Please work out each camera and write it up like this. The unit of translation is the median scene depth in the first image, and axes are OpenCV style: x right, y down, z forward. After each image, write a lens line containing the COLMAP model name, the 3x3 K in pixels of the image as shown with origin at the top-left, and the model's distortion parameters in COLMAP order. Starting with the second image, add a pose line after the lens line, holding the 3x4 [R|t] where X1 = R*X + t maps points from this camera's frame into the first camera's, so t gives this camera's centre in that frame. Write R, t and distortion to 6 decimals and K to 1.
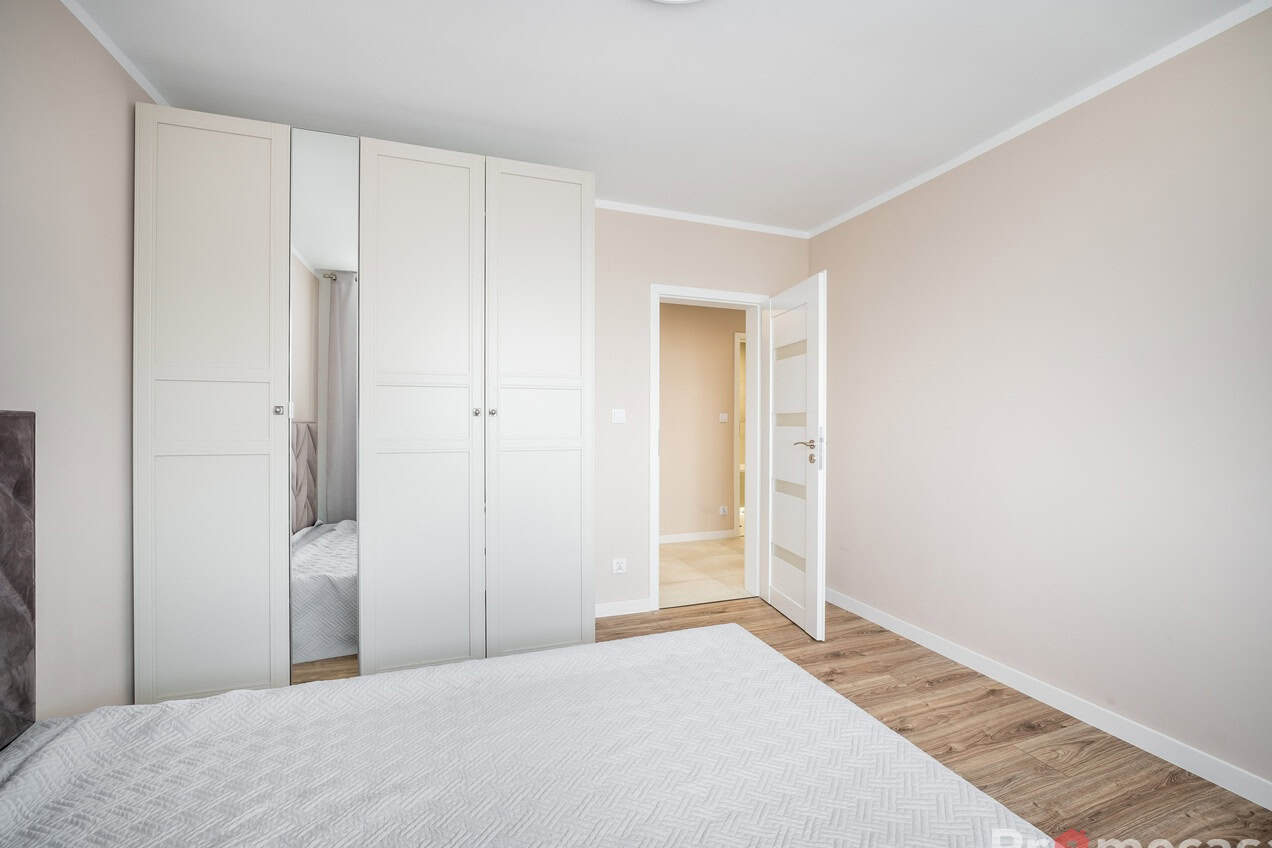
lens RADIAL K [[512.7, 0, 635.5], [0, 512.7, 422.9], [0, 0, 1]] dist [-0.020780, -0.000073]
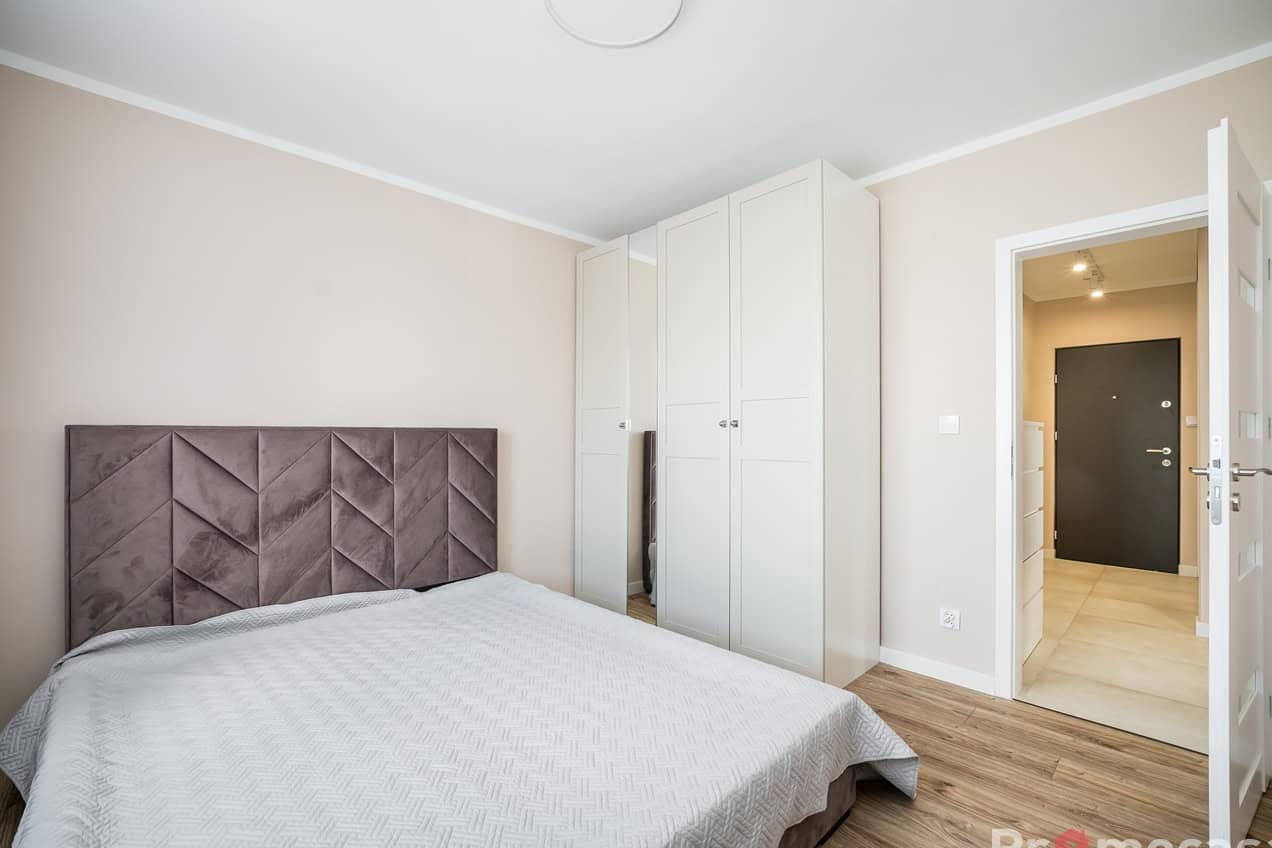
lens RADIAL K [[552.9, 0, 634.0], [0, 552.9, 432.1], [0, 0, 1]] dist [-0.002459, -0.000435]
pose [[0.422259, -0.003706, -0.906467, 0.534824], [0.001740, 0.999993, -0.003278, 0.000494], [0.906473, -0.000194, 0.422263, 0.221624]]
